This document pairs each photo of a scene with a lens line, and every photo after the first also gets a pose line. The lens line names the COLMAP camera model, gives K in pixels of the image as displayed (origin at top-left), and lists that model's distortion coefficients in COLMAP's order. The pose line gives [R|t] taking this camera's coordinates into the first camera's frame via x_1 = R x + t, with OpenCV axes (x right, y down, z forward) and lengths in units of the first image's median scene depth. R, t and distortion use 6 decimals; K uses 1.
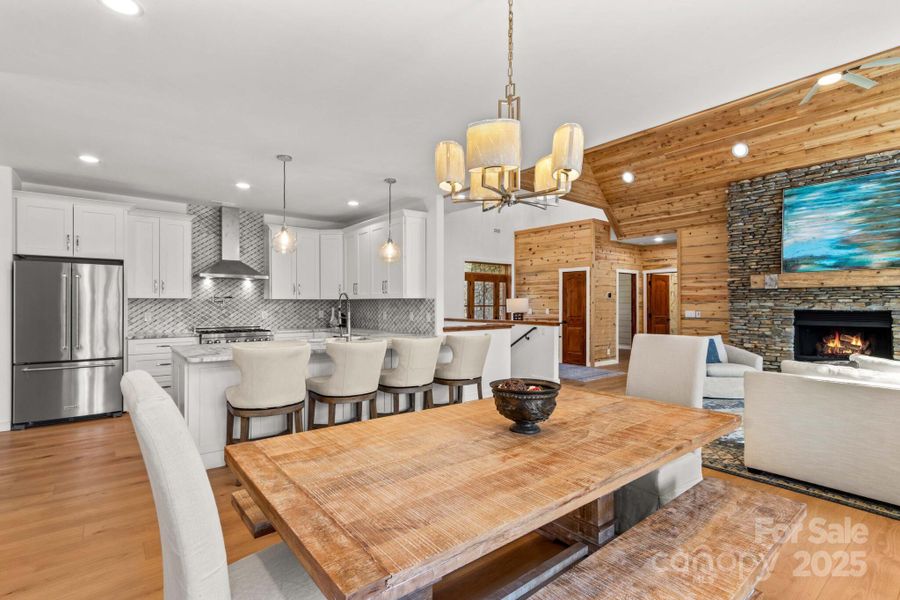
lens RADIAL K [[424.8, 0, 457.7], [0, 424.8, 303.2], [0, 0, 1]] dist [0.004443, -0.005373]
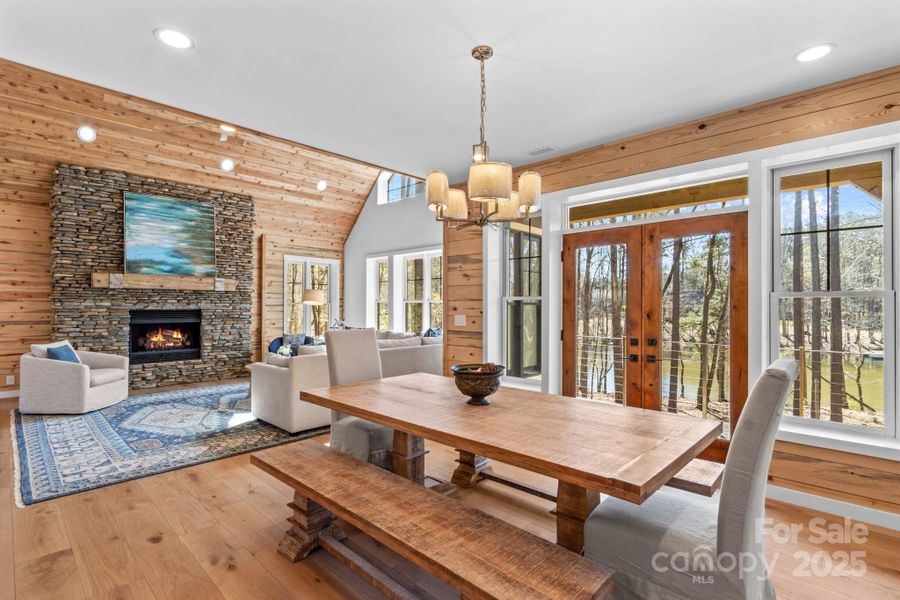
lens RADIAL K [[424.8, 0, 437.4], [0, 424.8, 302.3], [0, 0, 1]] dist [0.004443, -0.005373]
pose [[-0.105367, 0.005320, 0.994419, -0.329041], [-0.007253, 0.999955, -0.006118, -0.001053], [-0.994407, -0.007857, -0.105324, 0.367705]]
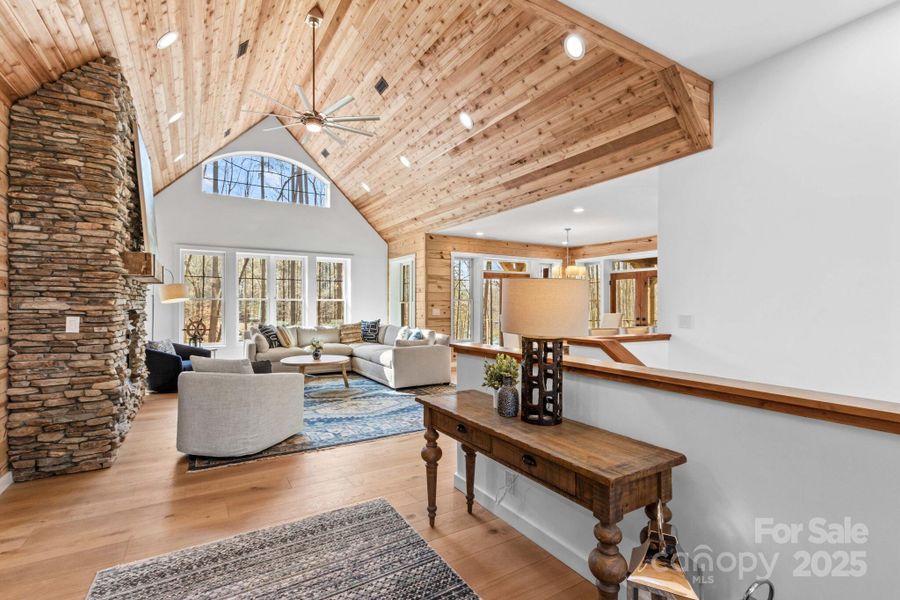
lens RADIAL K [[424.8, 0, 444.2], [0, 424.8, 303.9], [0, 0, 1]] dist [0.004443, -0.005373]
pose [[-0.987073, -0.004534, 0.160208, 0.200691], [-0.005174, 0.999980, -0.003580, 0.004619], [-0.160189, -0.004363, -0.987077, 1.593903]]
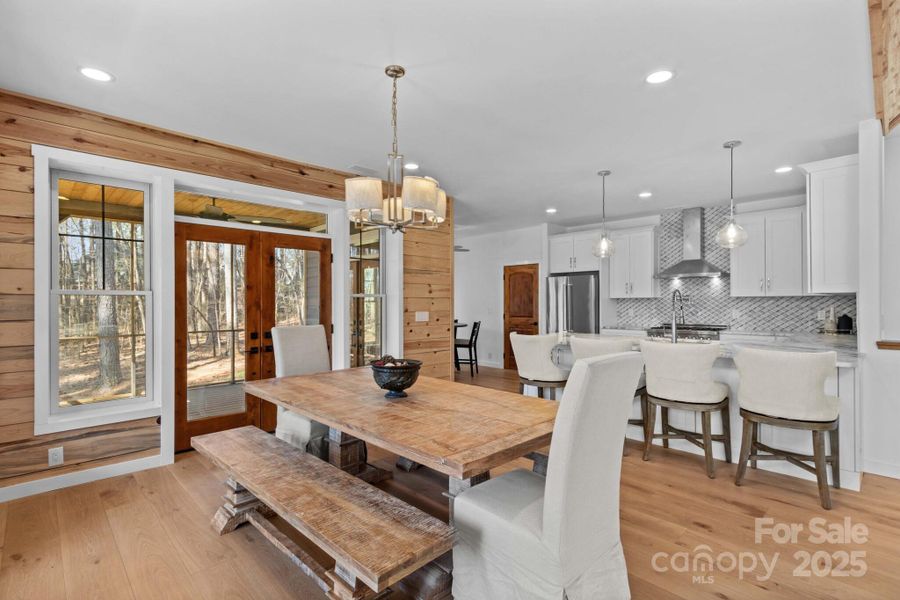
lens RADIAL K [[424.8, 0, 449.1], [0, 424.8, 305.1], [0, 0, 1]] dist [0.004443, -0.005373]
pose [[0.096372, 0.001764, -0.995344, 0.457815], [0.008946, 0.999956, 0.002639, 0.001776], [0.995305, -0.009159, 0.096352, 0.311742]]
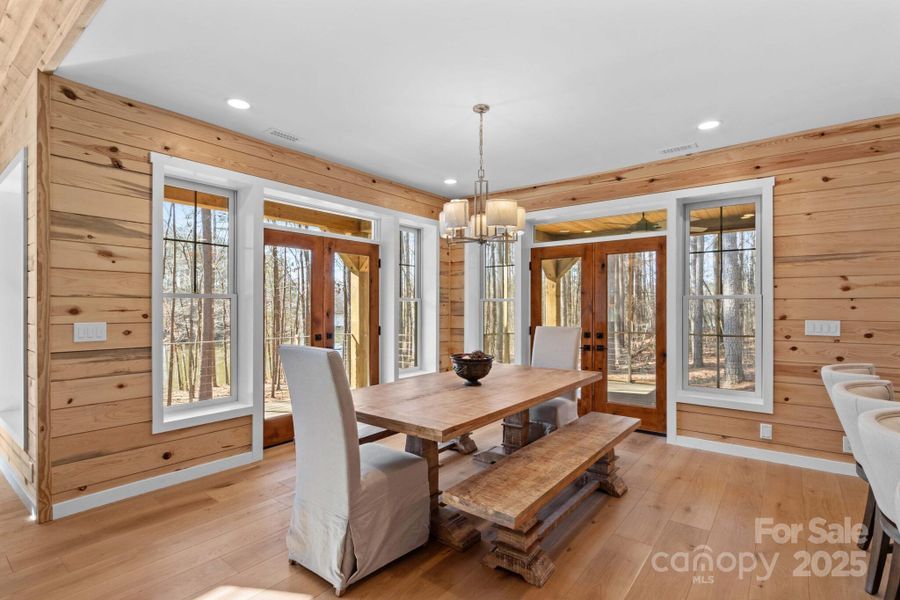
lens RADIAL K [[424.8, 0, 456.4], [0, 424.8, 306.1], [0, 0, 1]] dist [0.004443, -0.005373]
pose [[-0.975001, -0.003919, -0.222166, 0.174455], [-0.002904, 0.999984, -0.004893, 0.001517], [0.222181, -0.004125, -0.974997, 0.753435]]
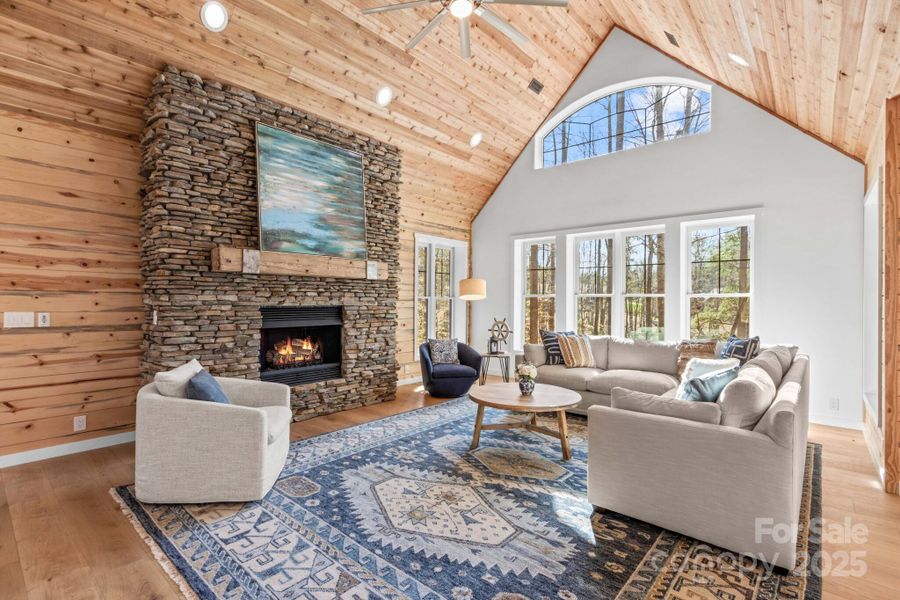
lens RADIAL K [[424.8, 0, 449.3], [0, 424.8, 300.0], [0, 0, 1]] dist [0.004443, -0.005373]
pose [[-0.155686, -0.003422, 0.987801, 0.080292], [-0.010347, 0.999945, 0.001834, 0.001082], [-0.987752, -0.009935, -0.155713, 0.824527]]
